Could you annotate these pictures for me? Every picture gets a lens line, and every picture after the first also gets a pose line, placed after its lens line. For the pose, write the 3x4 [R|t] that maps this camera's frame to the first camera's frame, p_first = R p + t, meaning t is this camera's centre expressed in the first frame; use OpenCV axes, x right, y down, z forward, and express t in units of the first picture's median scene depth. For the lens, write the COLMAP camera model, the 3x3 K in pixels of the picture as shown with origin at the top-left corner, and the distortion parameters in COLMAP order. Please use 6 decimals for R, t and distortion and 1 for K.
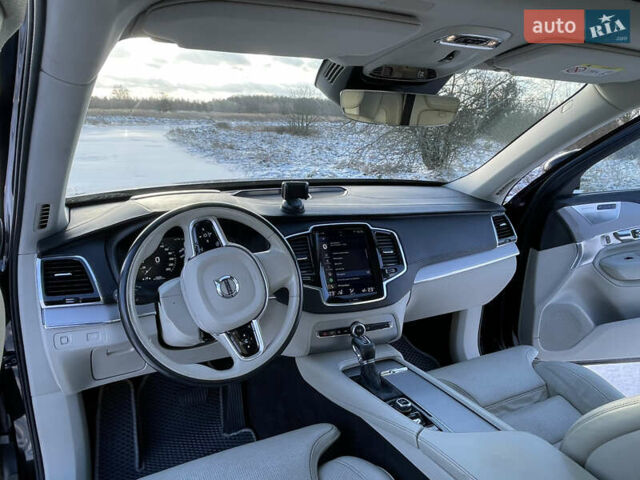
lens RADIAL K [[449.9, 0, 320.0], [0, 449.9, 240.0], [0, 0, 1]] dist [-0.000607, -0.007865]
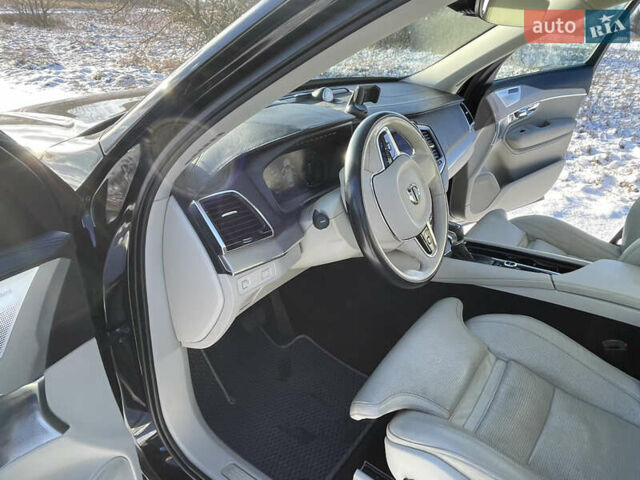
lens RADIAL K [[449.9, 0, 320.0], [0, 449.9, 240.0], [0, 0, 1]] dist [-0.000607, -0.007865]
pose [[0.884925, -0.207593, 0.416908, -0.480220], [0.112137, 0.963802, 0.241889, -0.039802], [-0.452032, -0.167303, 0.876172, 0.092274]]
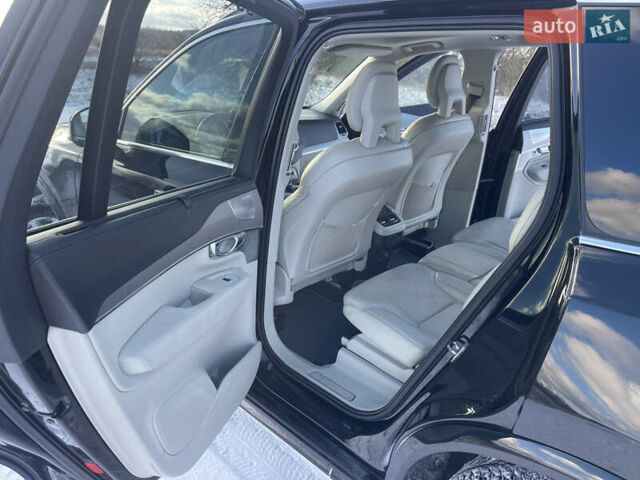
lens RADIAL K [[465.6, 0, 320.0], [0, 465.6, 240.0], [0, 0, 1]] dist [-0.006082, -0.008302]
pose [[0.944597, -0.126846, 0.302734, -0.330472], [0.090729, 0.987278, 0.130576, 0.171781], [-0.315445, -0.095875, 0.944088, -0.871287]]
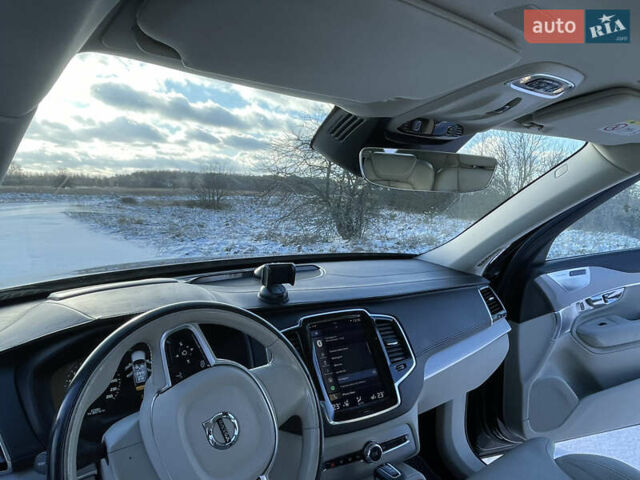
lens RADIAL K [[449.9, 0, 320.0], [0, 449.9, 240.0], [0, 0, 1]] dist [-0.000607, -0.007865]
pose [[0.980703, -0.033128, 0.192675, -0.103102], [0.062849, 0.986647, -0.150256, -0.035379], [-0.185125, 0.159466, 0.969690, 0.161725]]
